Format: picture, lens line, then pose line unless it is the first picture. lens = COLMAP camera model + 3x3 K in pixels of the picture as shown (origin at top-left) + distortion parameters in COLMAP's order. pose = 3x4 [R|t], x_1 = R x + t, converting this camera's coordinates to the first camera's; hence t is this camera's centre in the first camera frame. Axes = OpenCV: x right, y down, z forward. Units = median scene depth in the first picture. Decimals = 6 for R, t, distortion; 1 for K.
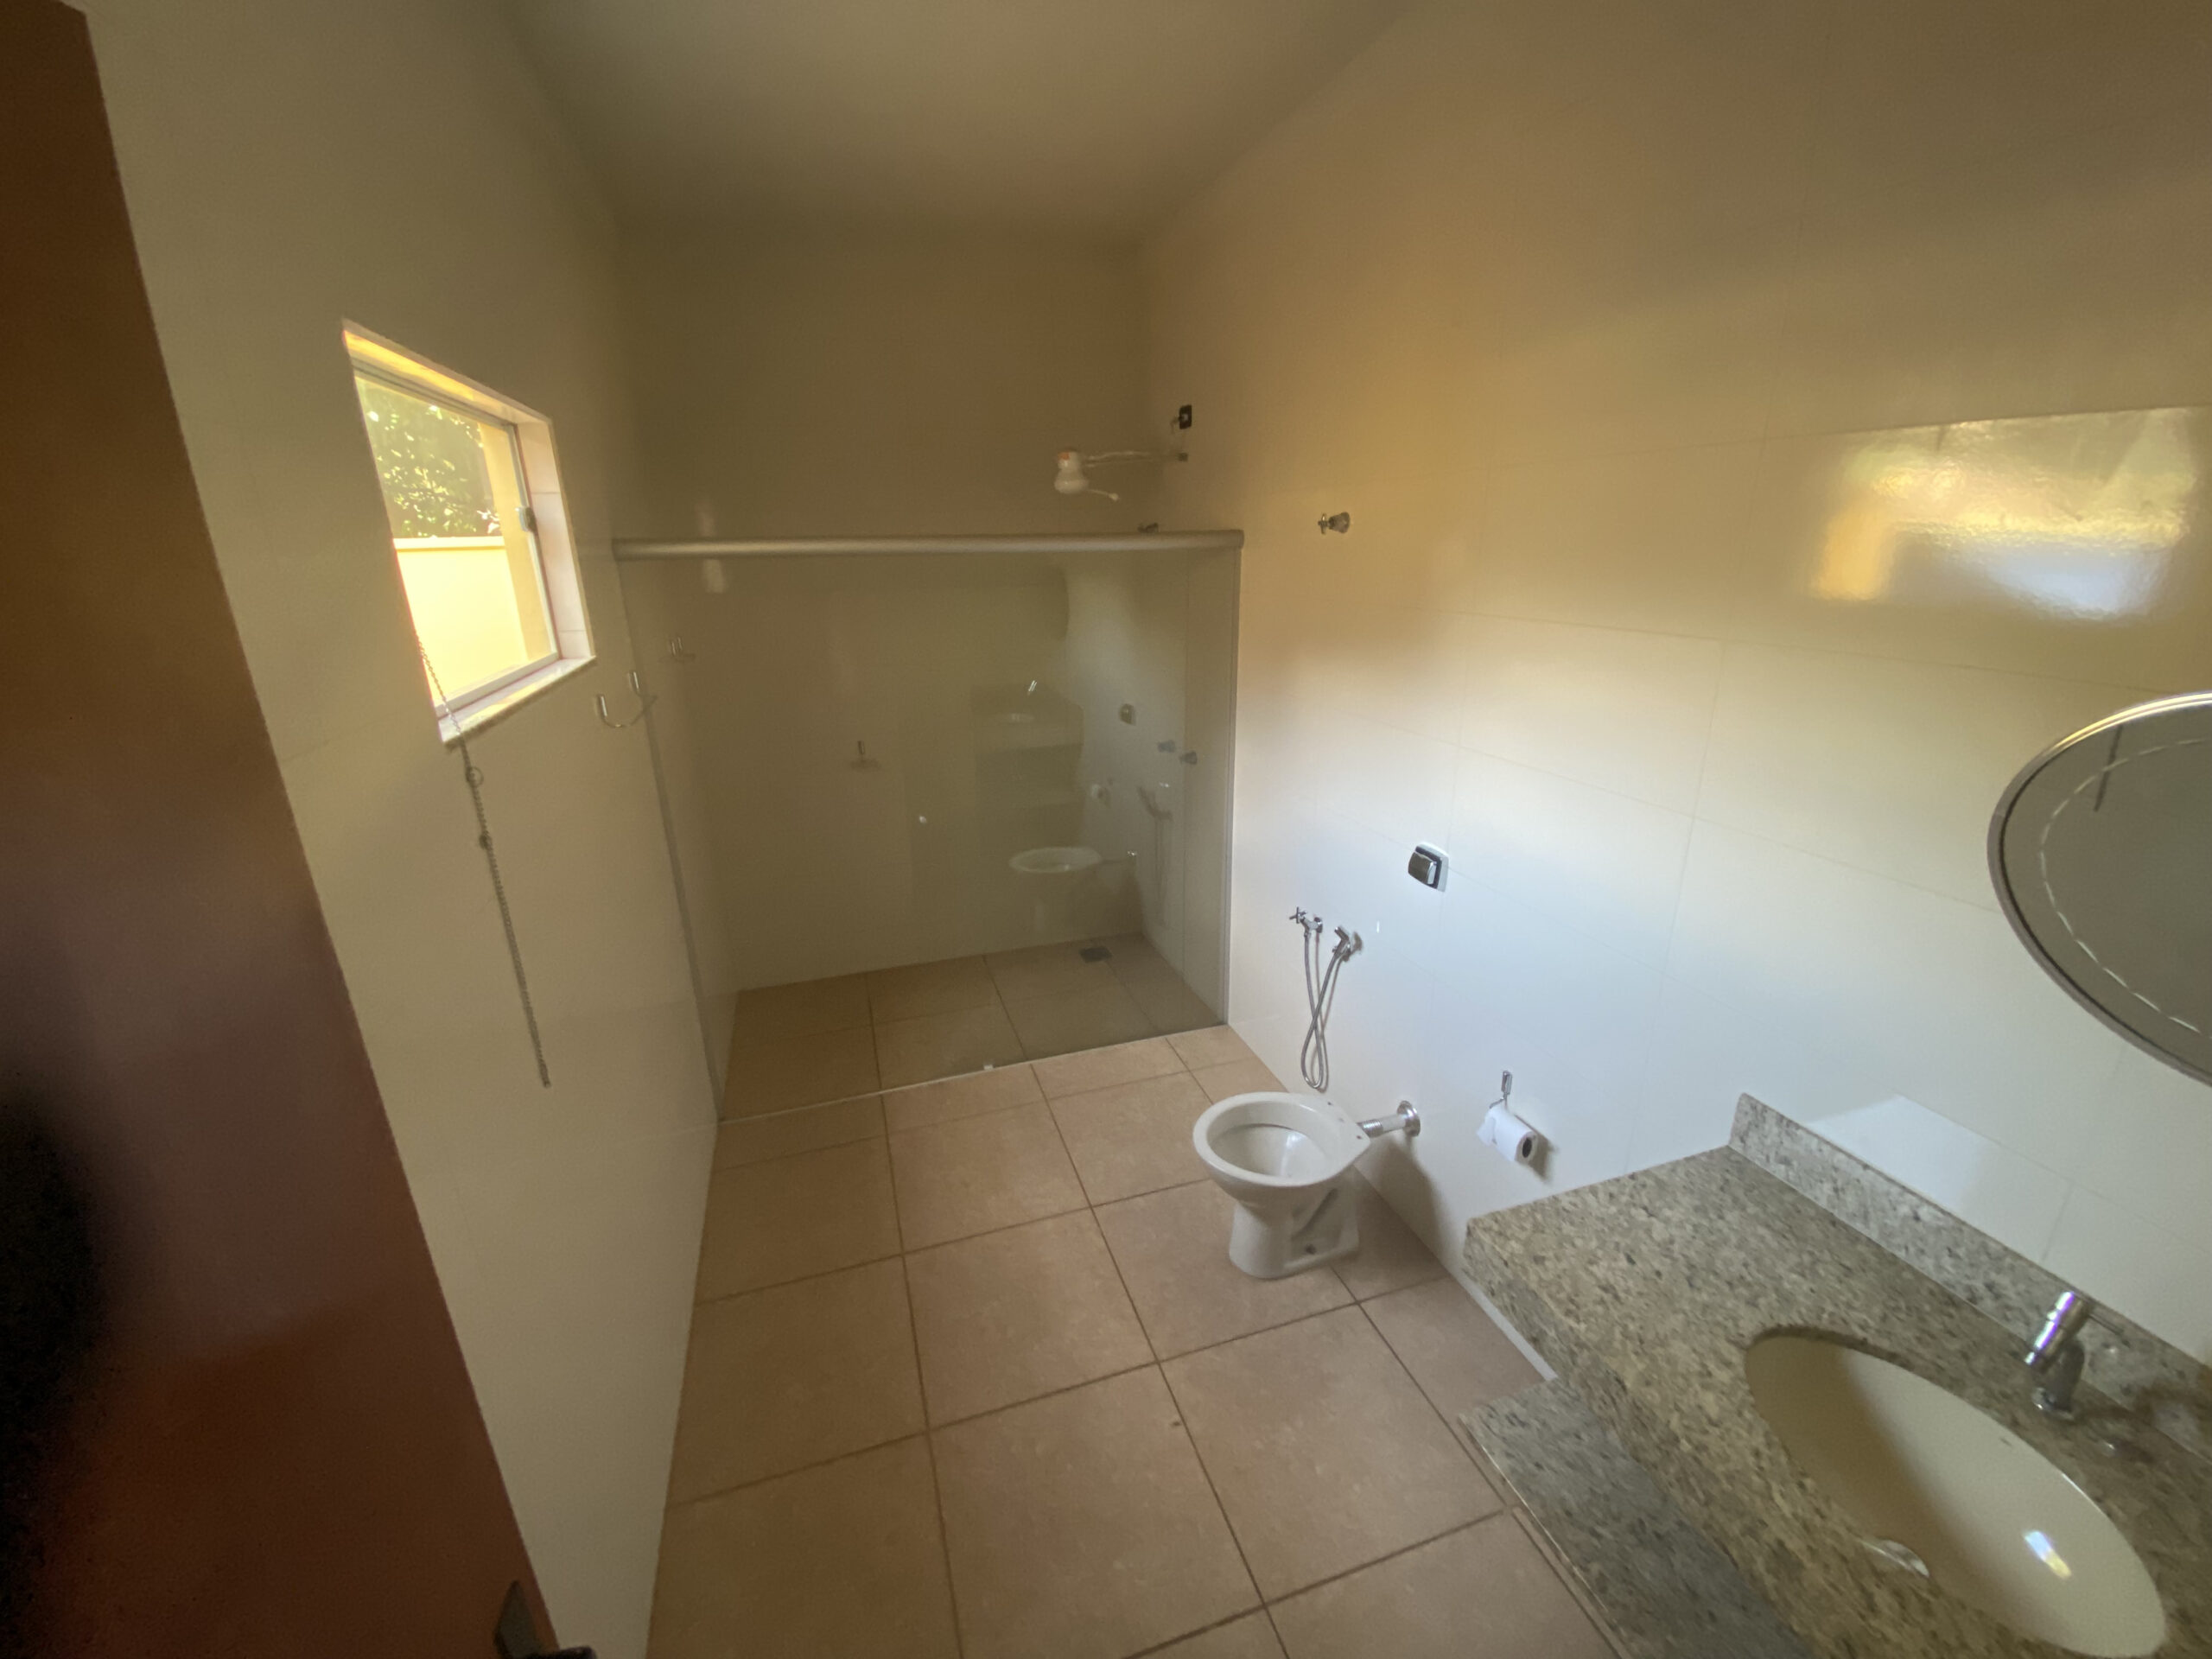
lens RADIAL K [[902.9, 0, 1107.2], [0, 902.9, 819.7], [0, 0, 1]] dist [-0.003202, -0.012123]
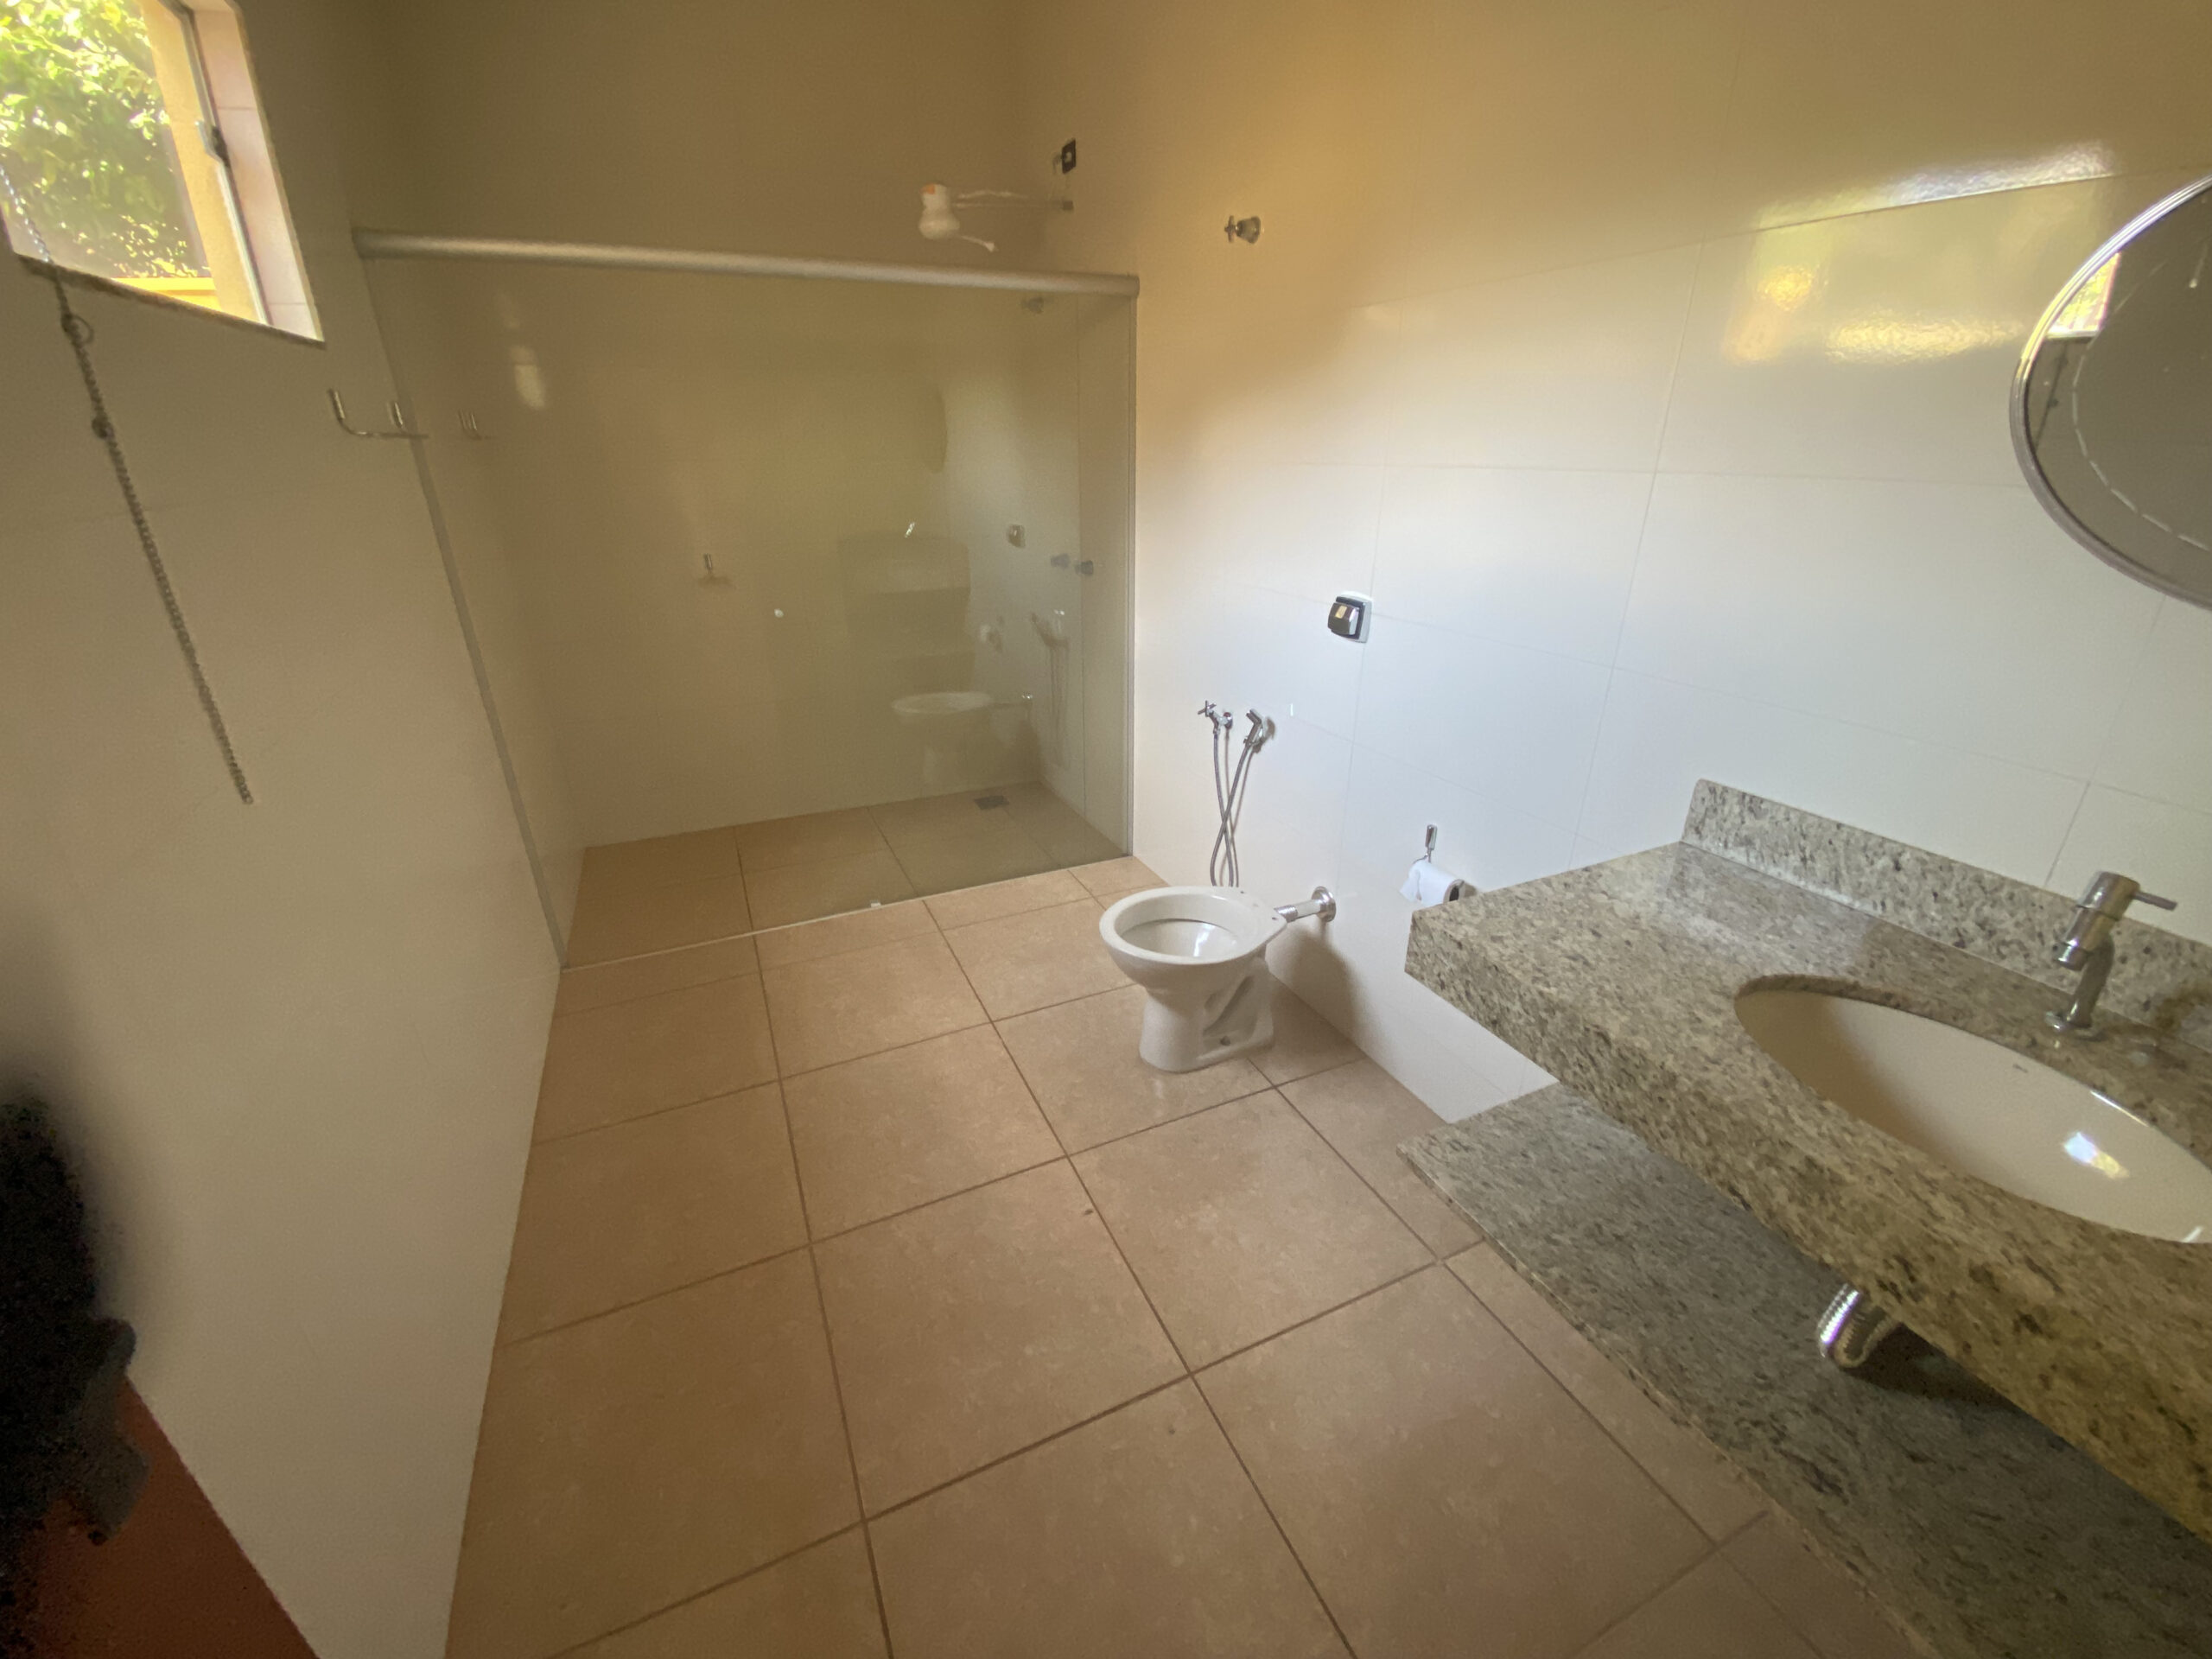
lens RADIAL K [[902.9, 0, 1110.5], [0, 902.9, 826.3], [0, 0, 1]] dist [-0.003202, -0.012123]
pose [[0.992955, -0.035428, 0.113074, 0.008228], [0.024160, 0.994744, 0.099506, 0.183161], [-0.116005, -0.096073, 0.988591, 0.121790]]
